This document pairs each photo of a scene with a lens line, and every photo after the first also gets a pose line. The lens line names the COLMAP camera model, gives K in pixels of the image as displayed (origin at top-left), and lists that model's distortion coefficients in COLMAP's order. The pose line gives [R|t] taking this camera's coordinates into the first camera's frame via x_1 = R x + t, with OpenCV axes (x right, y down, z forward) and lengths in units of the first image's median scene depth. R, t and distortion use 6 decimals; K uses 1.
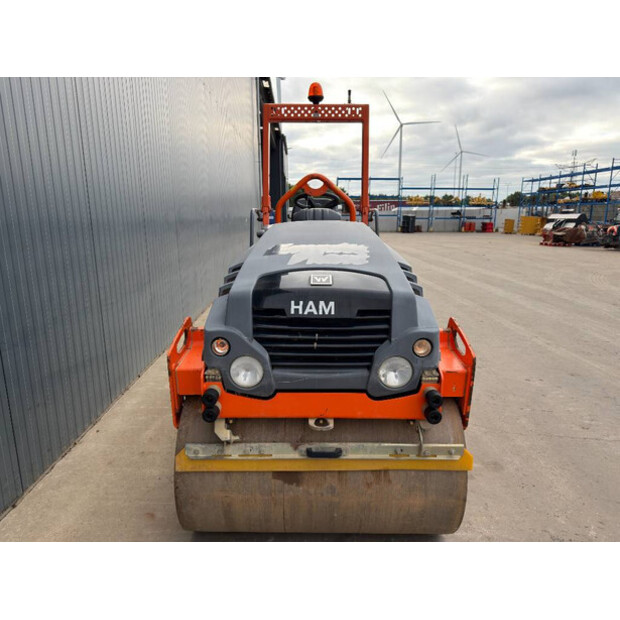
lens RADIAL K [[436.8, 0, 309.1], [0, 436.8, 307.9], [0, 0, 1]] dist [0.040016, -0.037145]
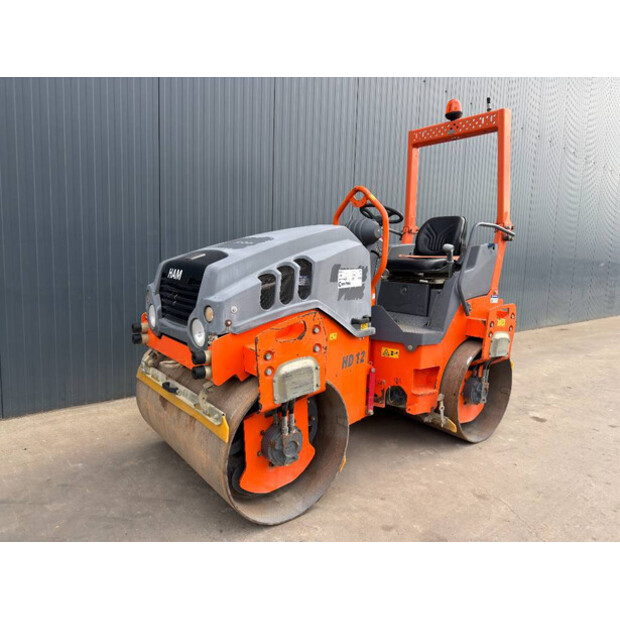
lens RADIAL K [[436.8, 0, 309.3], [0, 436.8, 311.3], [0, 0, 1]] dist [0.040016, -0.037145]
pose [[0.638357, 0.117375, -0.760738, 0.603741], [-0.197615, 0.980171, -0.014593, 0.022695], [0.743941, 0.159649, 0.648894, 0.206581]]
